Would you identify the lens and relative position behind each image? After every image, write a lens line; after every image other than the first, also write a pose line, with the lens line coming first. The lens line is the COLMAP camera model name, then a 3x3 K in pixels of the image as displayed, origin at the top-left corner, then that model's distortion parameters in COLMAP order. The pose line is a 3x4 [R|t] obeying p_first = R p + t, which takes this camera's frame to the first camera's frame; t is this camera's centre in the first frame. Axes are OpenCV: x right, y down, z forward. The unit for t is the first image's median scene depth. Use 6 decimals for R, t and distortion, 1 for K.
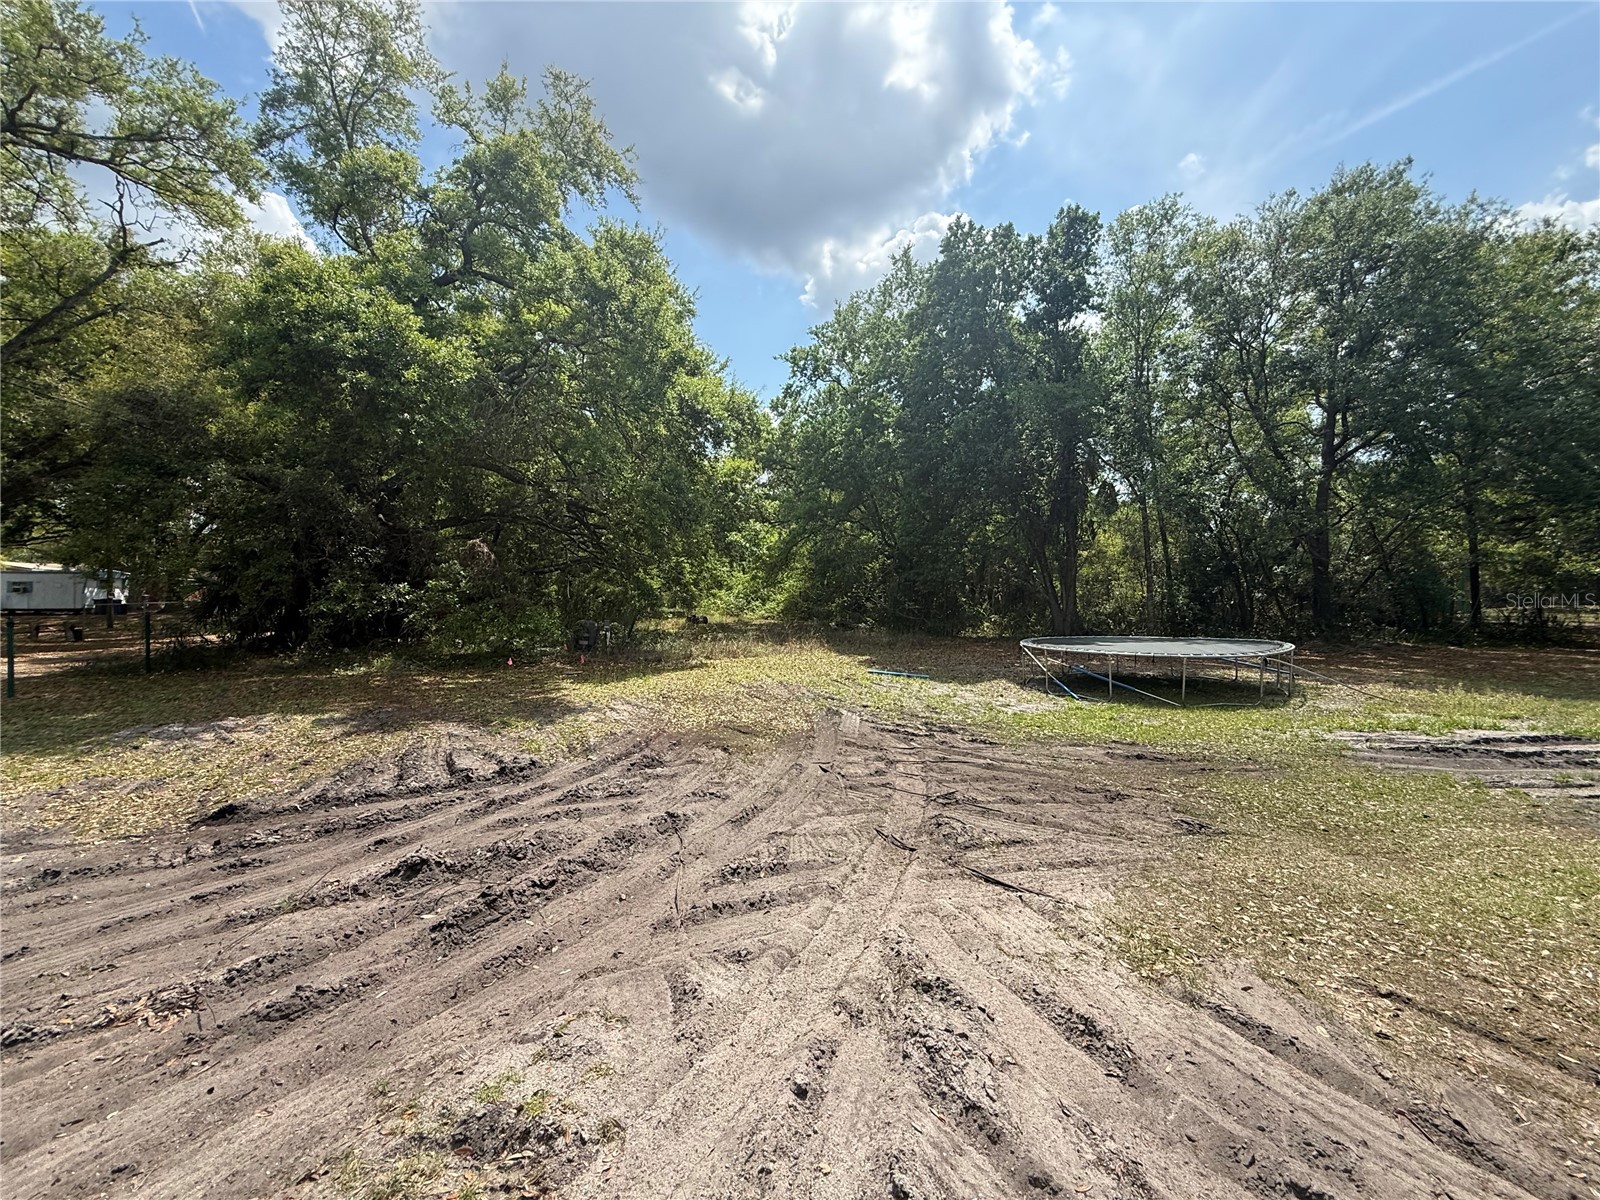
lens RADIAL K [[635.2, 0, 799.9], [0, 635.2, 601.3], [0, 0, 1]] dist [-0.000576, 0.001111]
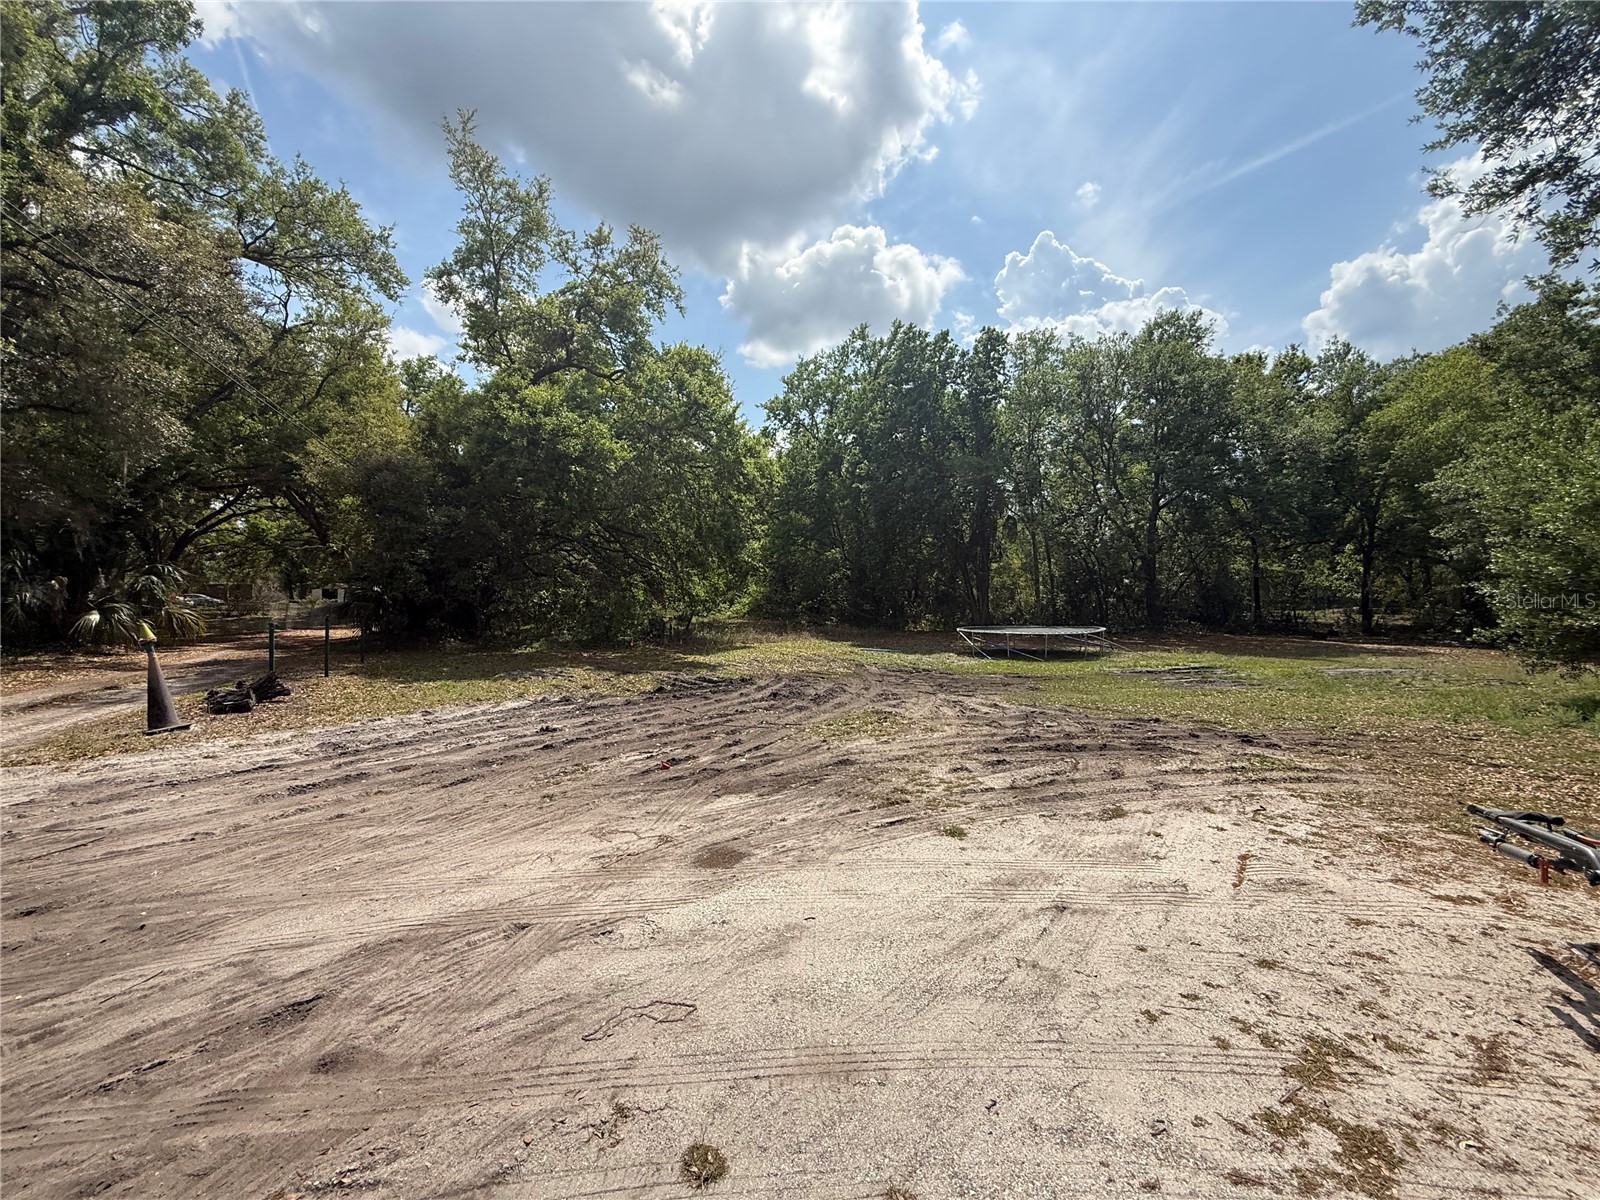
lens RADIAL K [[635.2, 0, 795.6], [0, 635.2, 603.8], [0, 0, 1]] dist [-0.000576, 0.001111]
pose [[0.992289, 0.001481, 0.123937, -0.150216], [-0.001525, 0.999999, 0.000258, -0.000173], [-0.123937, -0.000445, 0.992290, -0.316038]]
